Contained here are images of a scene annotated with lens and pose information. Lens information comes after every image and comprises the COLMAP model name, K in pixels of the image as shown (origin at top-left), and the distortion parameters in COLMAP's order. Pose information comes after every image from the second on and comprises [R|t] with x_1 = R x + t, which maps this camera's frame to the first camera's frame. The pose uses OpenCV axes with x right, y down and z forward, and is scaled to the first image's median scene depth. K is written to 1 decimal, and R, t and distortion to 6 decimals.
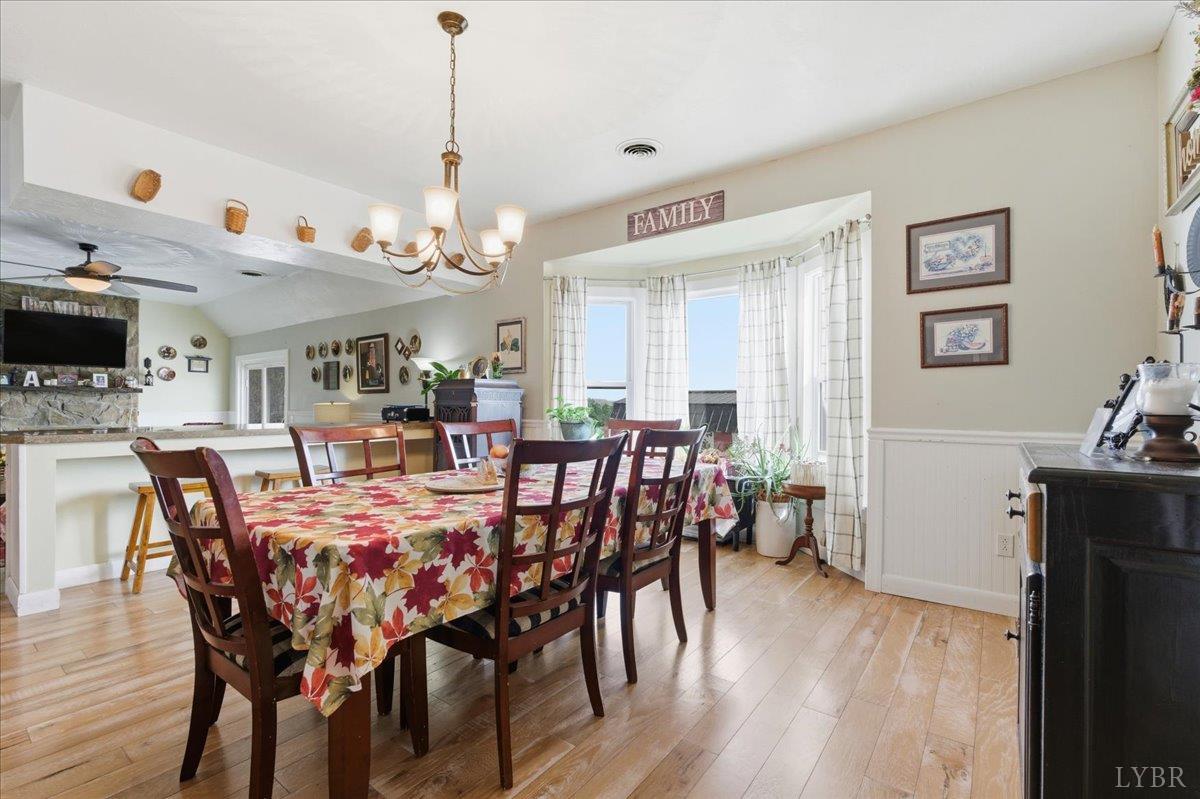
lens RADIAL K [[533.5, 0, 595.6], [0, 533.5, 402.6], [0, 0, 1]] dist [-0.001482, 0.000369]
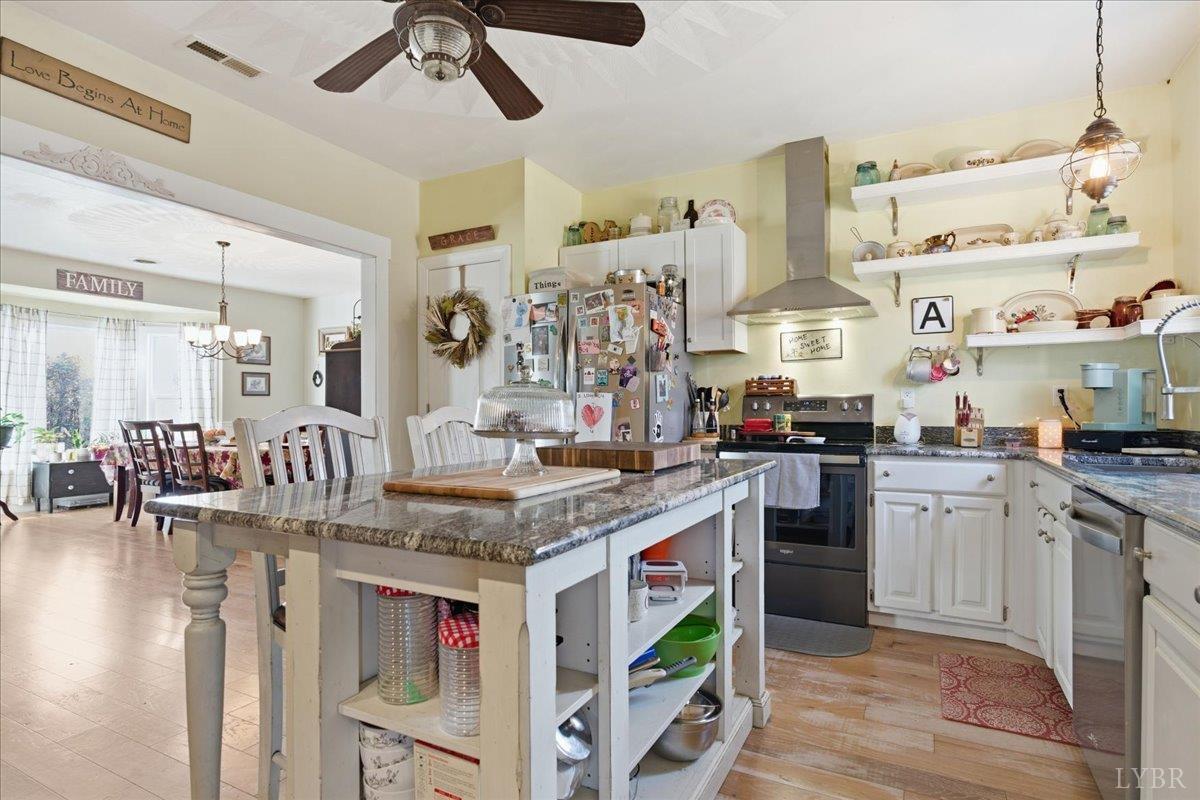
lens RADIAL K [[621.2, 0, 600.6], [0, 621.2, 407.1], [0, 0, 1]] dist [-0.003836, 0.000840]
pose [[-0.161243, 0.001691, 0.986913, -1.014221], [-0.003100, 0.999993, -0.002220, -0.005040], [-0.986910, -0.003417, -0.161237, -0.052476]]
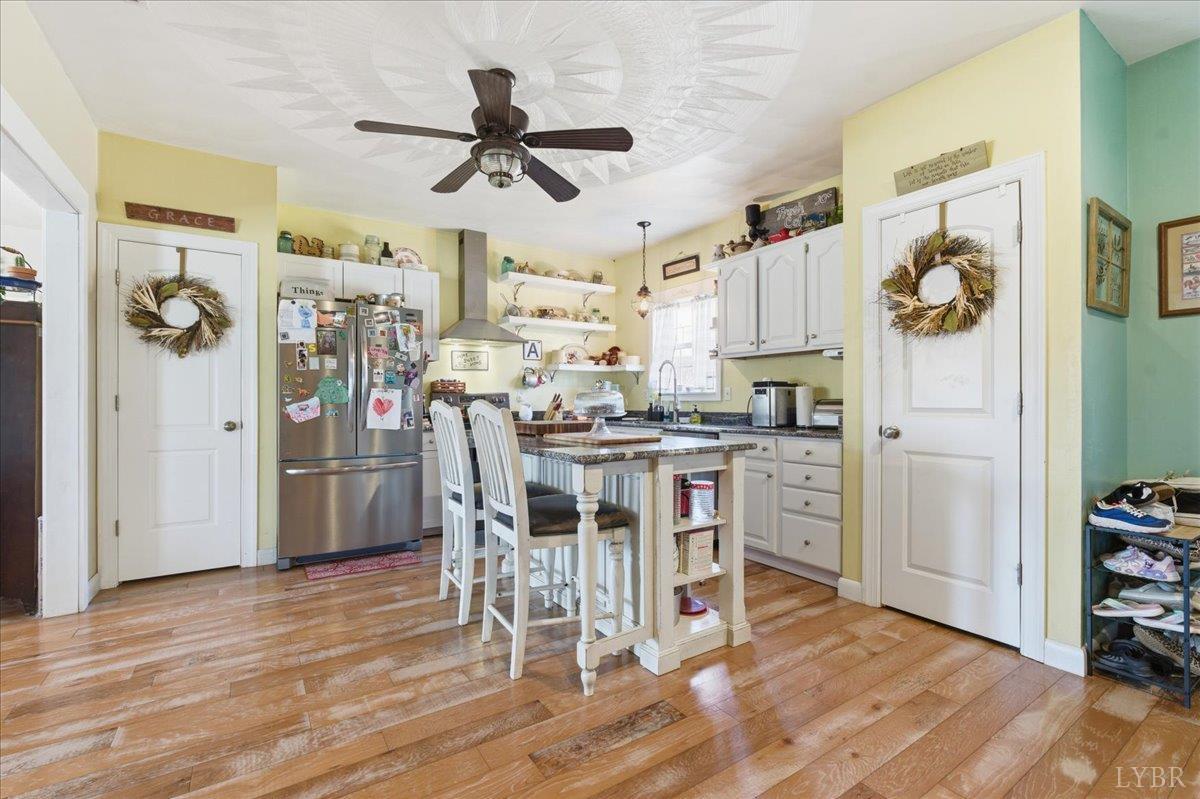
lens RADIAL K [[533.5, 0, 595.6], [0, 533.5, 402.6], [0, 0, 1]] dist [-0.001482, 0.000369]
pose [[-0.941350, -0.001346, 0.337429, -0.912780], [-0.002105, 0.999996, -0.001883, -0.002939], [-0.337426, -0.002483, -0.941349, 0.314793]]
